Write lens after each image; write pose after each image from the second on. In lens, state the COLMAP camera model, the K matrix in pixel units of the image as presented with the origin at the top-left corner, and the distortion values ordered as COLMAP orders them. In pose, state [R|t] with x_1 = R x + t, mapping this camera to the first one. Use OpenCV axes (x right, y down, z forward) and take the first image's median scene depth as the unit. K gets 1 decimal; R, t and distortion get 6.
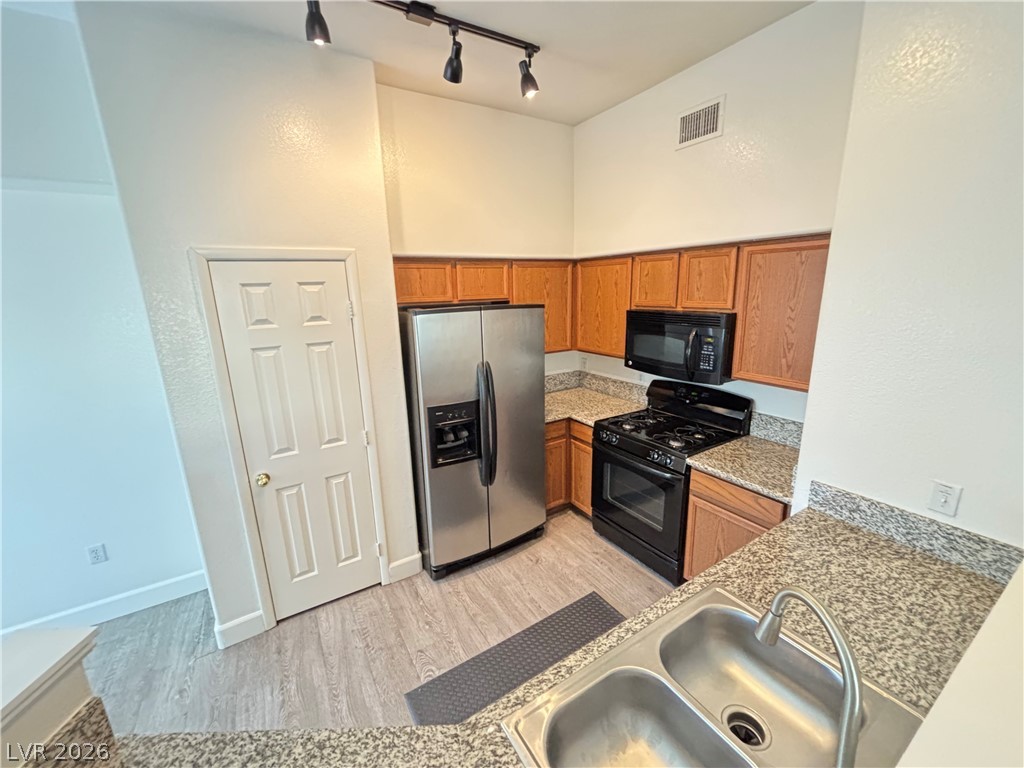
lens RADIAL K [[415.2, 0, 508.3], [0, 415.2, 381.2], [0, 0, 1]] dist [0.002840, 0.000582]
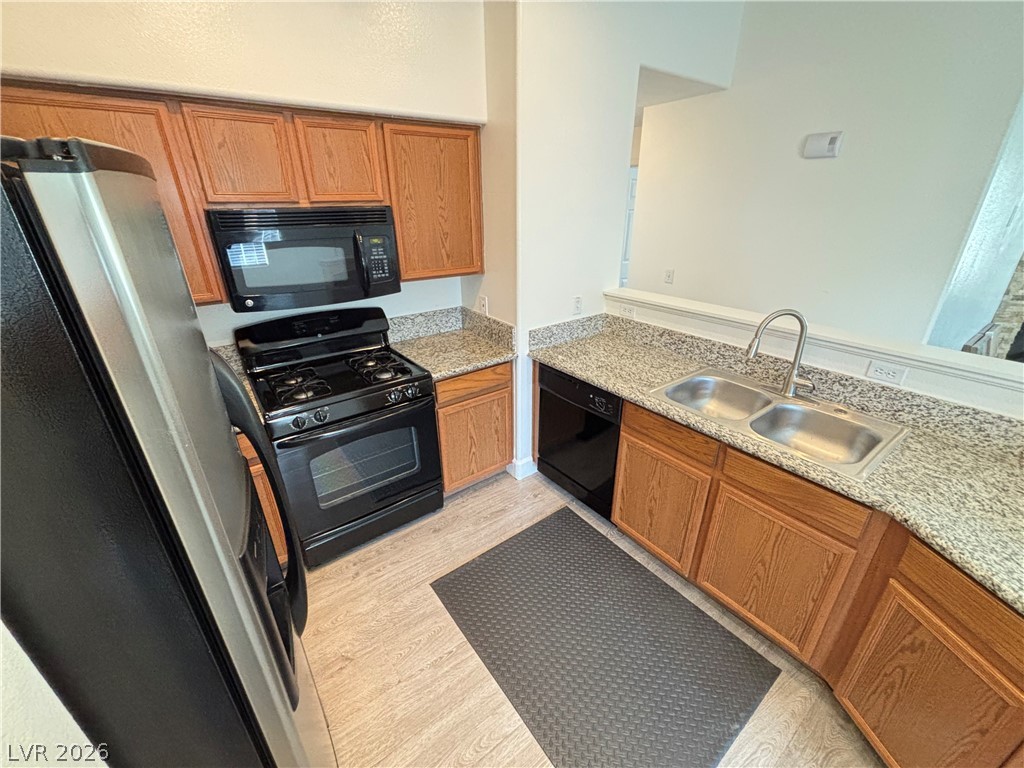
lens RADIAL K [[415.2, 0, 515.9], [0, 415.2, 382.3], [0, 0, 1]] dist [0.002840, 0.000582]
pose [[-0.086172, -0.367761, 0.925919, -0.399850], [0.239175, 0.894561, 0.377565, -0.089995], [-0.967145, 0.253992, 0.010874, 0.762193]]
